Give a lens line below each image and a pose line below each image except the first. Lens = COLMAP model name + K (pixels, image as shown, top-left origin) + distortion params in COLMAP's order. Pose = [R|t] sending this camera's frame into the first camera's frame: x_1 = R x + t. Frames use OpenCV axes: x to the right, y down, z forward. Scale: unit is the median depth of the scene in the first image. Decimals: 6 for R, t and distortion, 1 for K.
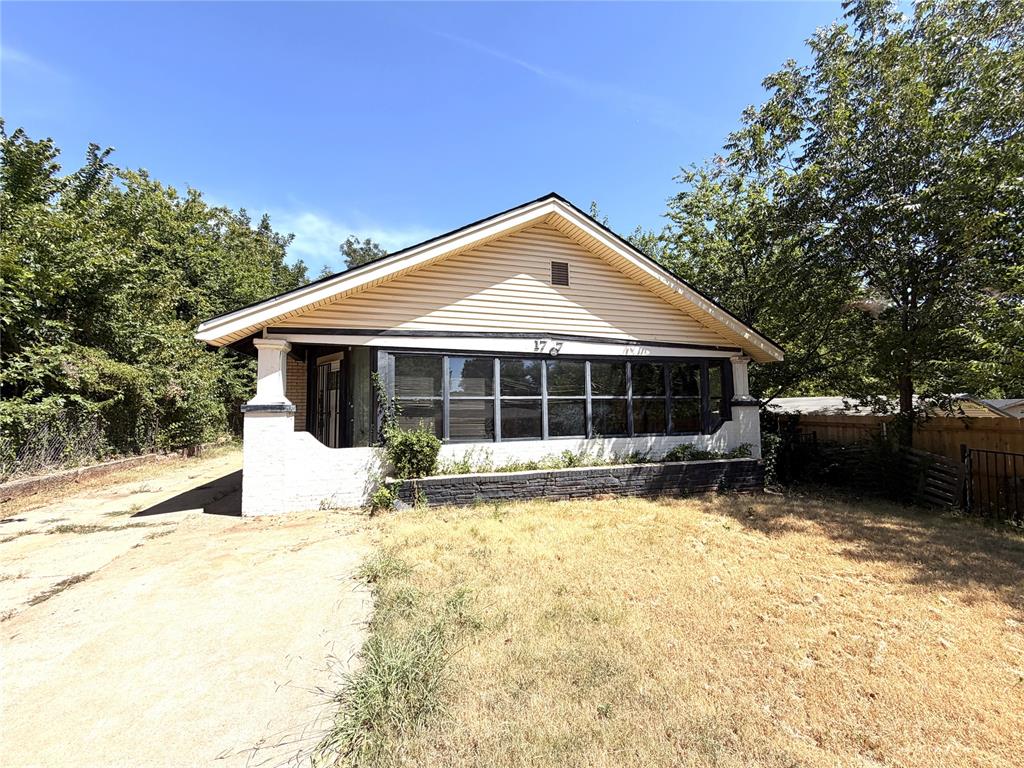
lens RADIAL K [[408.5, 0, 518.6], [0, 408.5, 383.6], [0, 0, 1]] dist [0.001322, -0.000175]
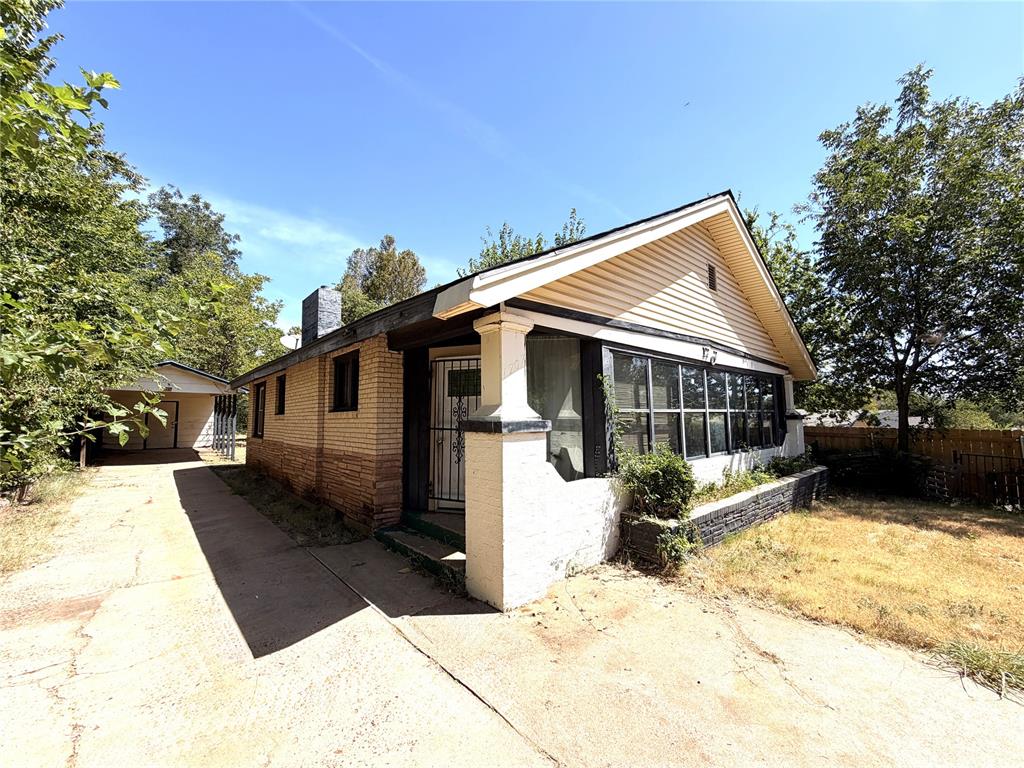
lens RADIAL K [[408.5, 0, 511.3], [0, 408.5, 381.8], [0, 0, 1]] dist [0.001322, -0.000175]
pose [[0.911249, 0.039475, 0.409960, -0.726904], [-0.029673, 0.999102, -0.030246, 0.010890], [-0.410786, 0.015397, 0.911602, 0.360869]]
